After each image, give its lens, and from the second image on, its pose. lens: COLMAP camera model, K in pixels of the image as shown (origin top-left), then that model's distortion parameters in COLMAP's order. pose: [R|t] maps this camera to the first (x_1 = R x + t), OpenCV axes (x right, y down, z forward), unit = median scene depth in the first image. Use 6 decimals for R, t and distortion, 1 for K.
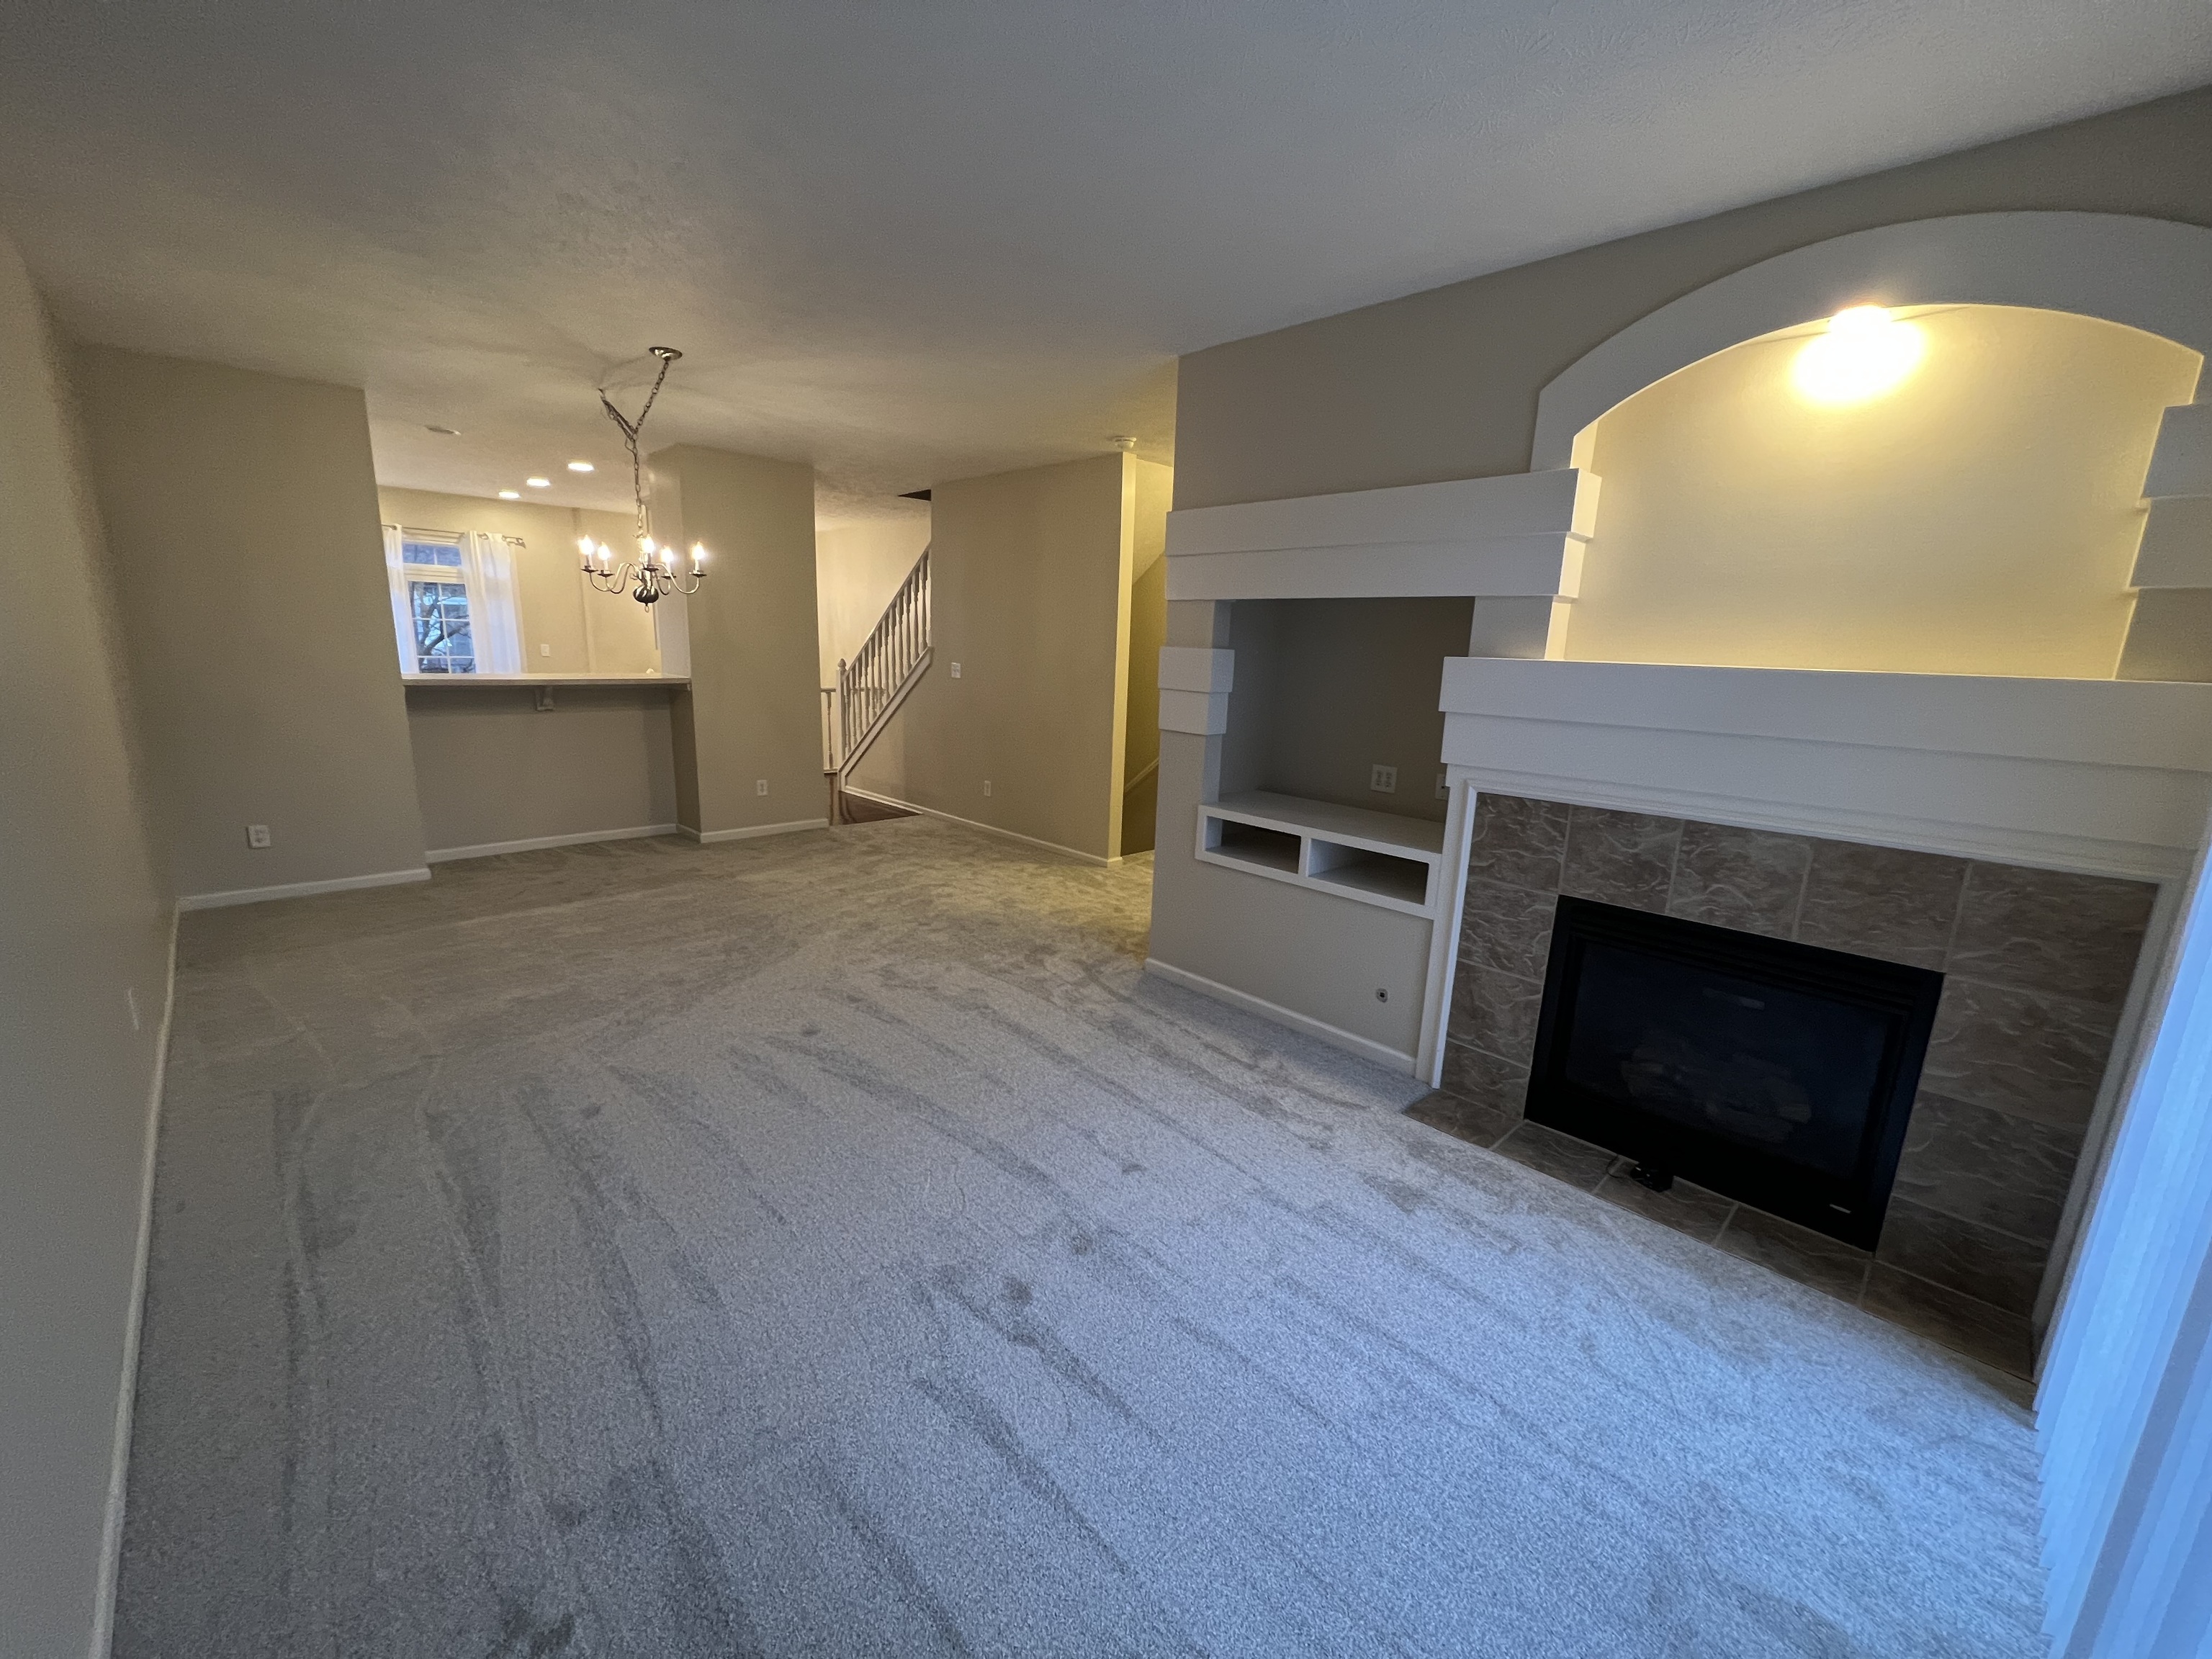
lens RADIAL K [[880.3, 0, 1106.0], [0, 880.3, 829.5], [0, 0, 1]] dist [-0.002739, -0.000251]
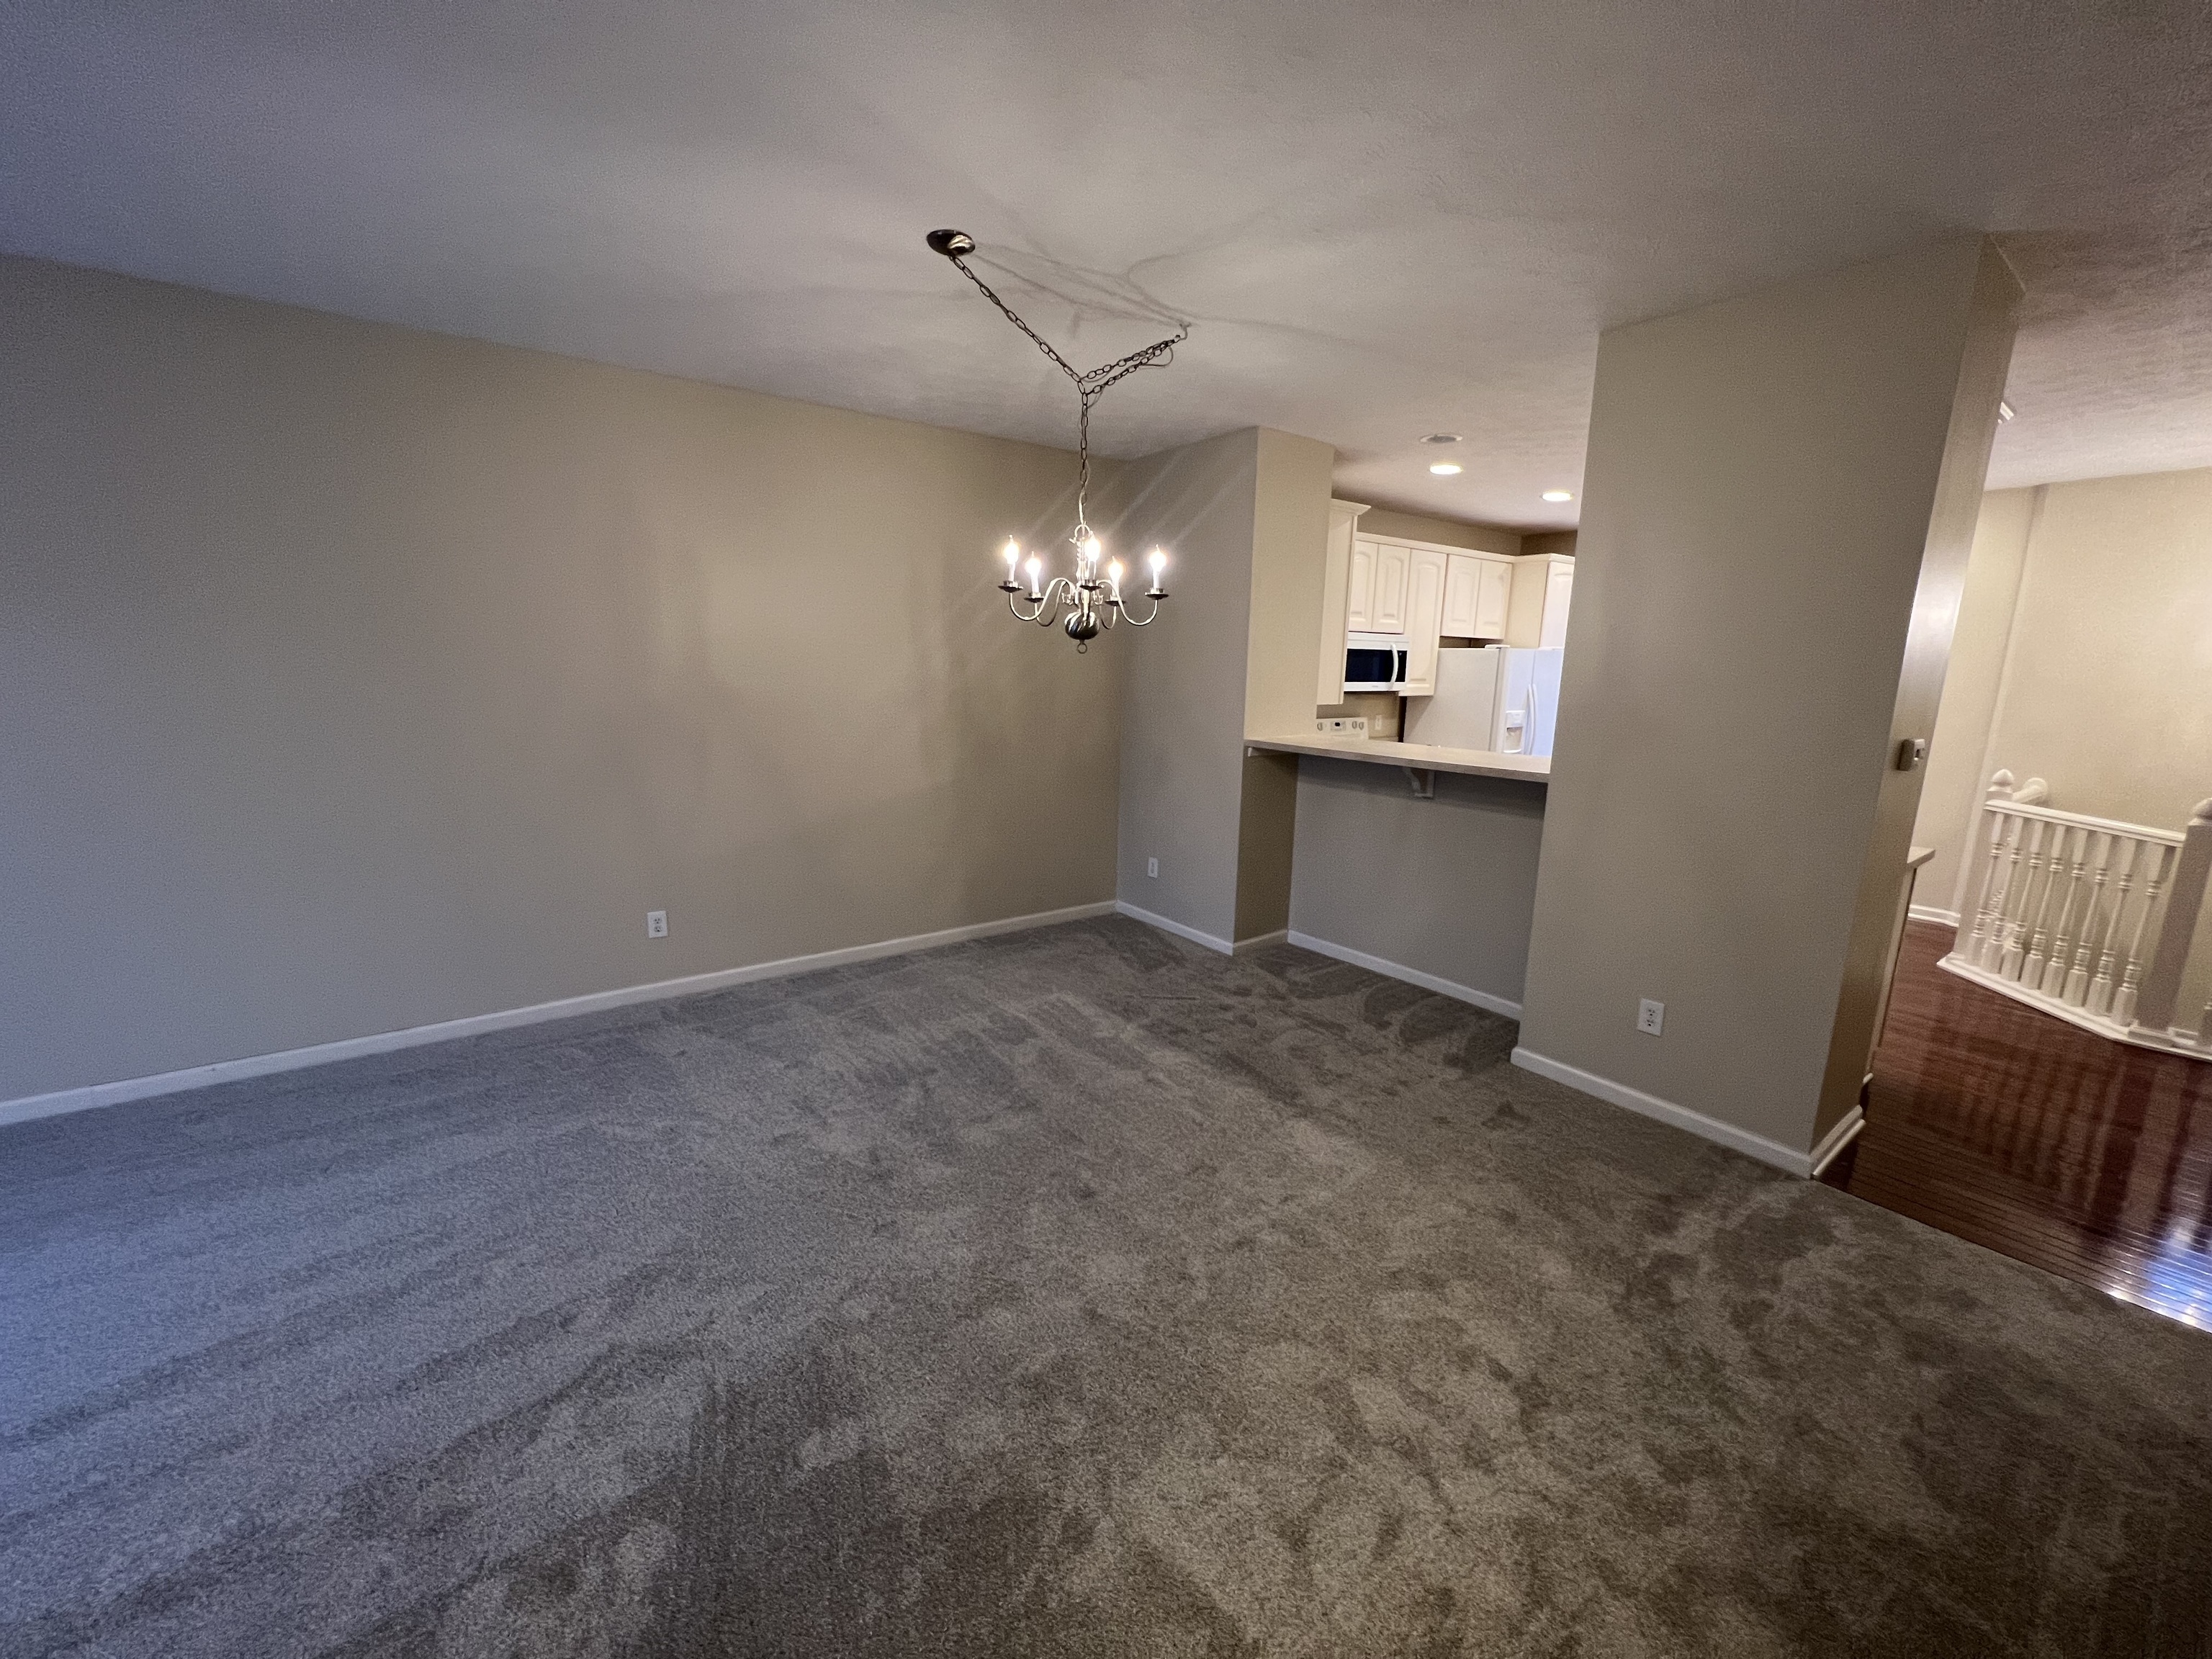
lens RADIAL K [[880.2, 0, 1101.0], [0, 880.2, 834.9], [0, 0, 1]] dist [0.000960, 0.000401]
pose [[-0.139866, 0.158637, -0.977380, 0.133212], [-0.229173, 0.955094, 0.187815, -0.220904], [0.963285, 0.250258, -0.097230, 1.004809]]
